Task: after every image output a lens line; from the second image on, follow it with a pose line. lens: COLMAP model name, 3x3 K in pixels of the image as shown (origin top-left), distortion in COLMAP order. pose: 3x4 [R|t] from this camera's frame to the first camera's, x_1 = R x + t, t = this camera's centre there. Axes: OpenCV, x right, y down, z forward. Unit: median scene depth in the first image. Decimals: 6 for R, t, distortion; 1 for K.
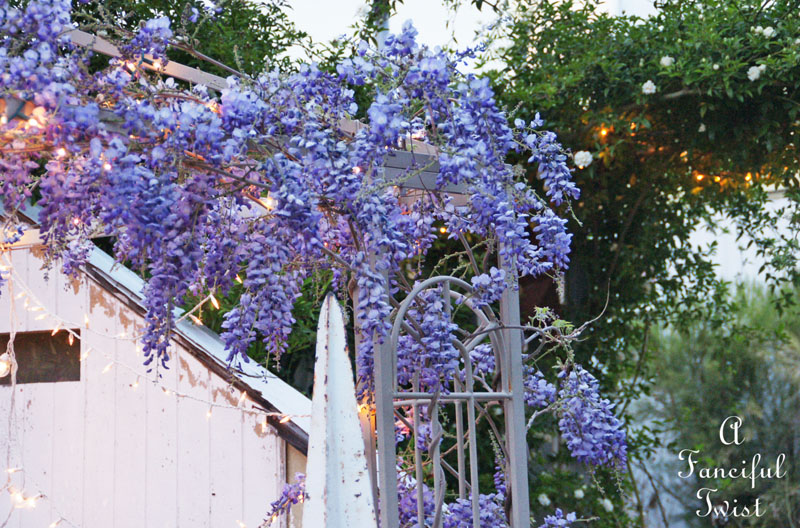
lens RADIAL K [[2434.2, 0, 398.2], [0, 2434.2, 260.6], [0, 0, 1]] dist [0.722163, 0.000000]
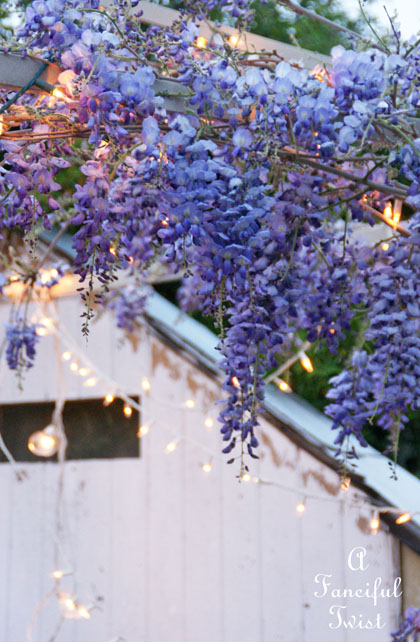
lens RADIAL K [[2273.4, 0, 207.7], [0, 2273.4, 320.0], [0, 0, 1]] dist [0.945556, 0.000000]
pose [[0.994687, -0.010250, -0.102430, -0.041184], [0.010132, 0.999947, -0.001668, 0.005774], [0.102442, 0.000621, 0.994739, 0.357368]]
